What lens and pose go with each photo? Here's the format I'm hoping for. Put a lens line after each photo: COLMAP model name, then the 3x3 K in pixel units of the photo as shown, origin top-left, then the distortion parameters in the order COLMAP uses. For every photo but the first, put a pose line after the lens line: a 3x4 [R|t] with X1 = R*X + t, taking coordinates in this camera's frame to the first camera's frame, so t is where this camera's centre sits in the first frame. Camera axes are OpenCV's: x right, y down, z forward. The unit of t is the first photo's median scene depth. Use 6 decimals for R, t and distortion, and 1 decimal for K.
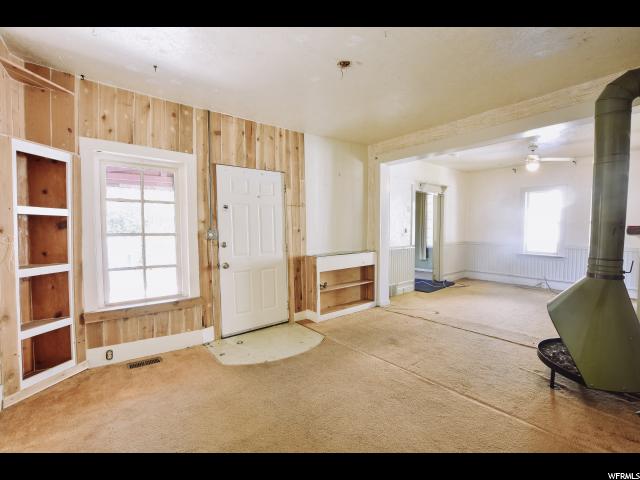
lens RADIAL K [[284.2, 0, 319.1], [0, 284.2, 242.2], [0, 0, 1]] dist [-0.026045, 0.000329]
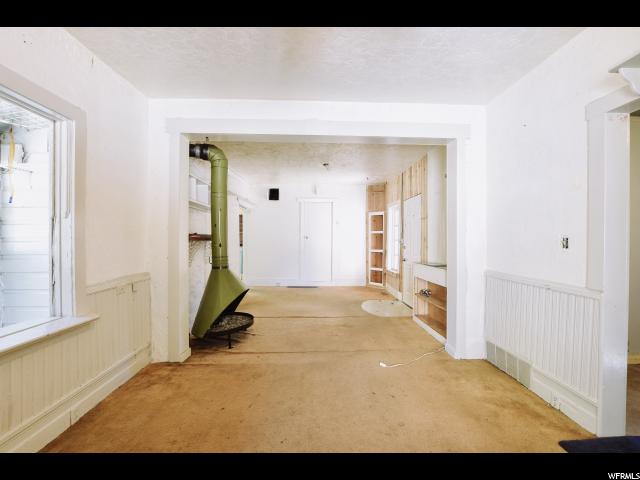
lens RADIAL K [[284.2, 0, 319.1], [0, 284.2, 242.2], [0, 0, 1]] dist [-0.026045, 0.000329]
pose [[-0.607901, 0.010896, -0.793938, 1.773950], [-0.040996, 0.998141, 0.045088, -0.102810], [0.792954, 0.059957, -0.606324, 2.175327]]
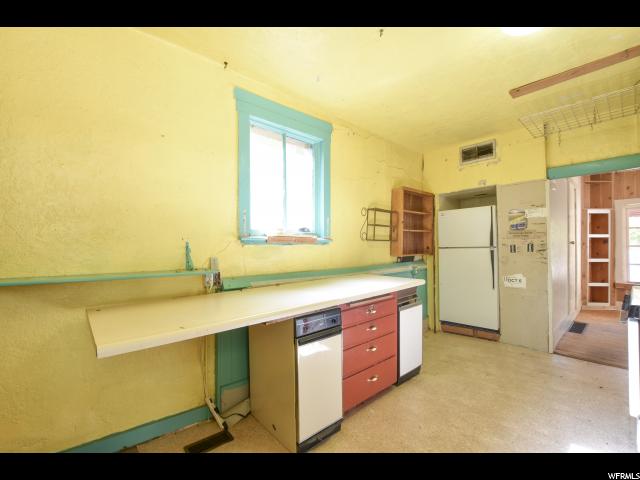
lens RADIAL K [[284.2, 0, 319.1], [0, 284.2, 242.2], [0, 0, 1]] dist [-0.026045, 0.000329]
pose [[0.056169, -0.010710, -0.998364, 1.141644], [-0.037676, 0.999208, -0.012839, 0.058575], [0.997710, 0.038335, 0.055721, -1.396510]]
